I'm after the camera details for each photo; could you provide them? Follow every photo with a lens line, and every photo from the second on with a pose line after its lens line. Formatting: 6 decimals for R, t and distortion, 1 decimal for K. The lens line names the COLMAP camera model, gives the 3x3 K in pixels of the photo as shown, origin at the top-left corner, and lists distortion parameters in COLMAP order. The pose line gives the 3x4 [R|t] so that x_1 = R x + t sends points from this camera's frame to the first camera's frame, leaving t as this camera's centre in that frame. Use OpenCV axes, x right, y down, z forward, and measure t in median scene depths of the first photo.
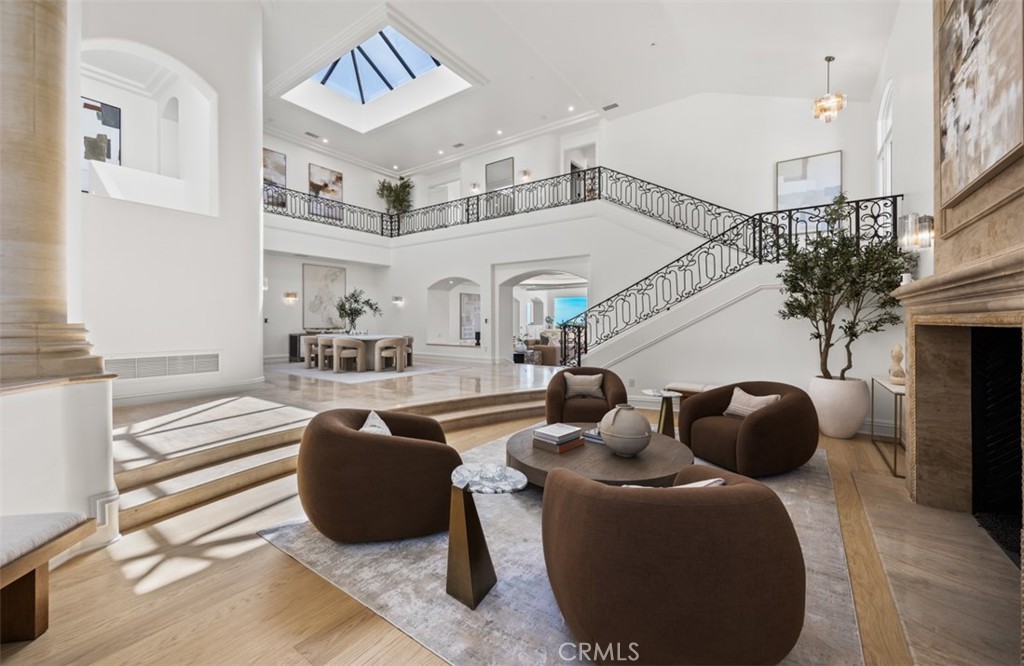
lens RADIAL K [[404.1, 0, 536.4], [0, 404.1, 320.4], [0, 0, 1]] dist [-0.000237, -0.000188]
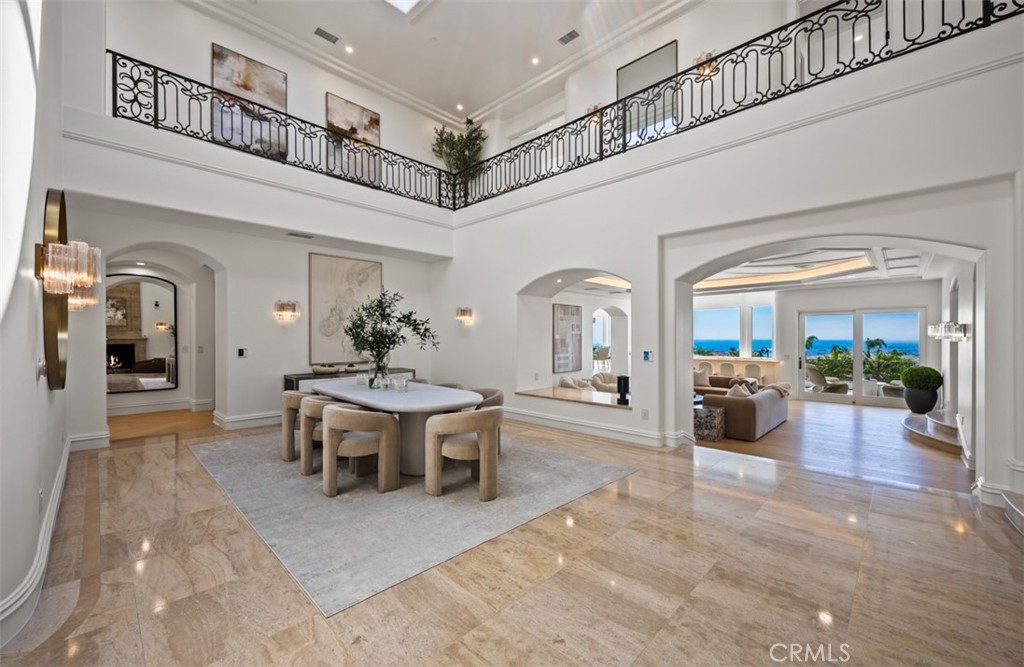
lens RADIAL K [[404.1, 0, 519.5], [0, 404.1, 341.4], [0, 0, 1]] dist [-0.000237, -0.000188]
pose [[0.984824, 0.002853, -0.173535, -0.173326], [-0.000433, 0.999902, 0.013979, -0.020454], [0.173558, -0.013692, 0.984729, 0.461434]]
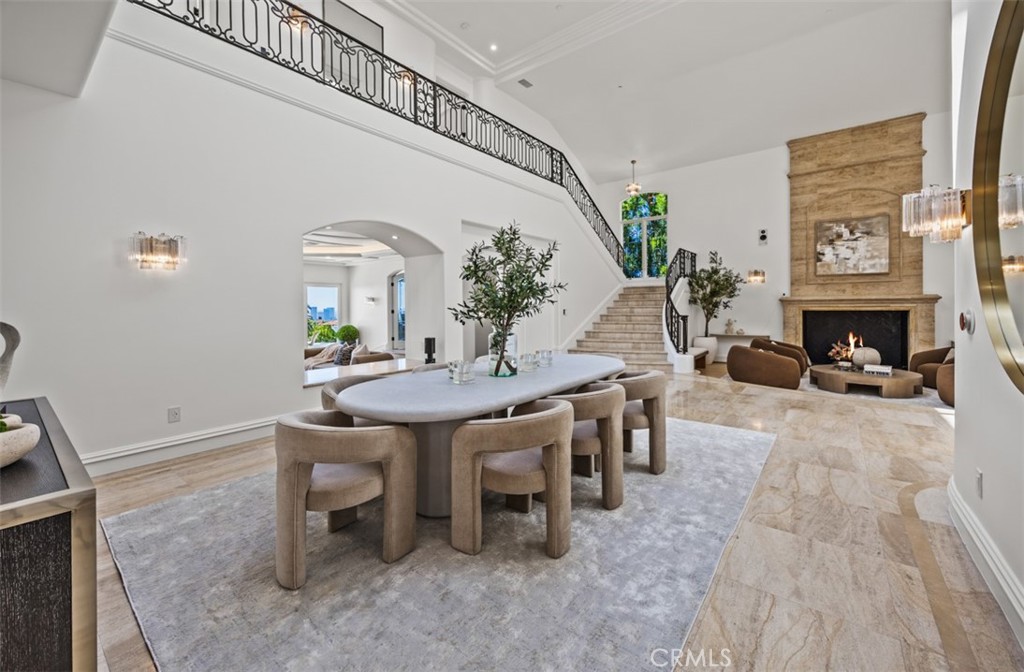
lens RADIAL K [[405.5, 0, 515.6], [0, 405.5, 308.1], [0, 0, 1]] dist [0.002013, 0.000147]
pose [[0.078290, -0.007945, 0.996899, -0.638833], [0.008765, 0.999935, 0.007281, -0.013091], [-0.996892, 0.008168, 0.078354, 0.804306]]
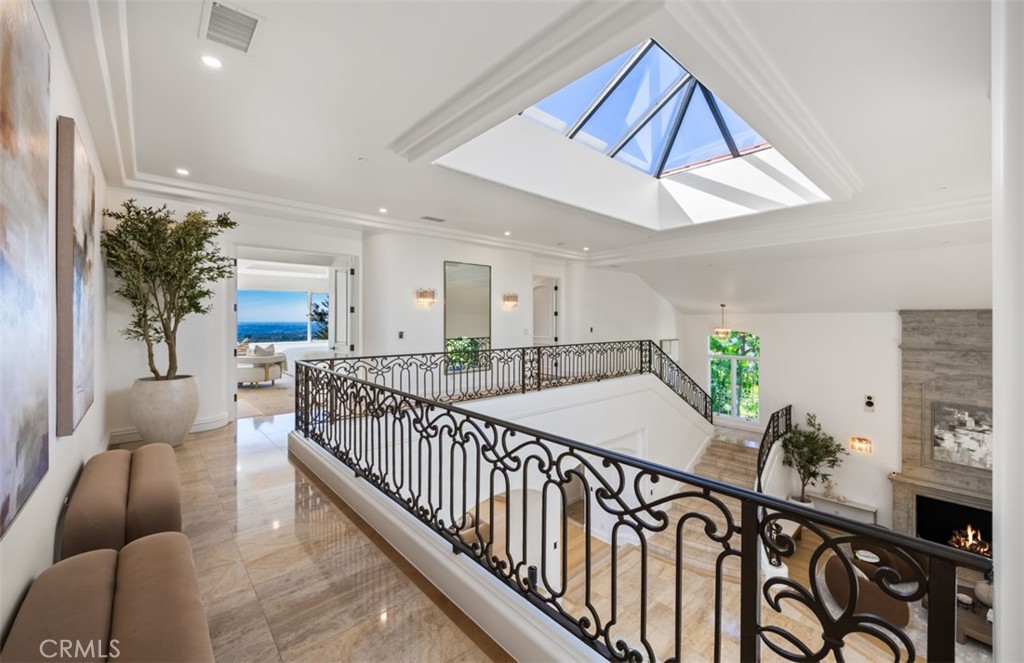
lens RADIAL K [[404.1, 0, 520.1], [0, 404.1, 324.2], [0, 0, 1]] dist [-0.000237, -0.000188]
pose [[0.252683, 0.000870, 0.967549, -0.705279], [-0.001396, 0.999999, -0.000535, -0.325317], [-0.967548, -0.001216, 0.252684, 0.822905]]
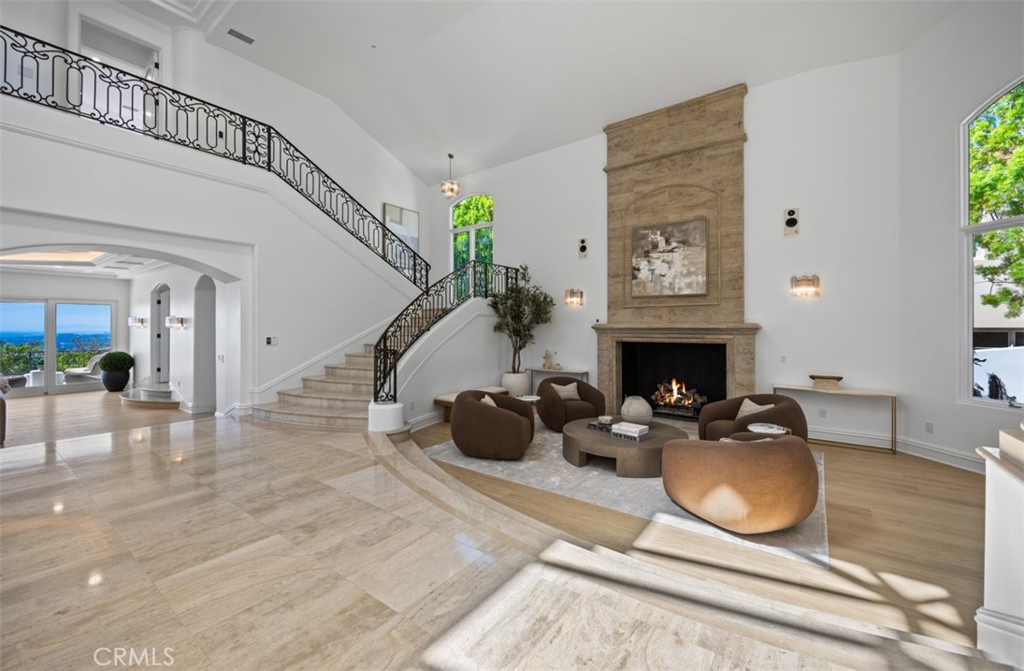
lens RADIAL K [[404.1, 0, 514.2], [0, 404.1, 327.1], [0, 0, 1]] dist [-0.000237, -0.000188]
pose [[0.051456, 0.001342, 0.998674, -0.416331], [-0.003080, 0.999995, -0.001185, -0.018950], [-0.998671, -0.003015, 0.051460, 0.410227]]
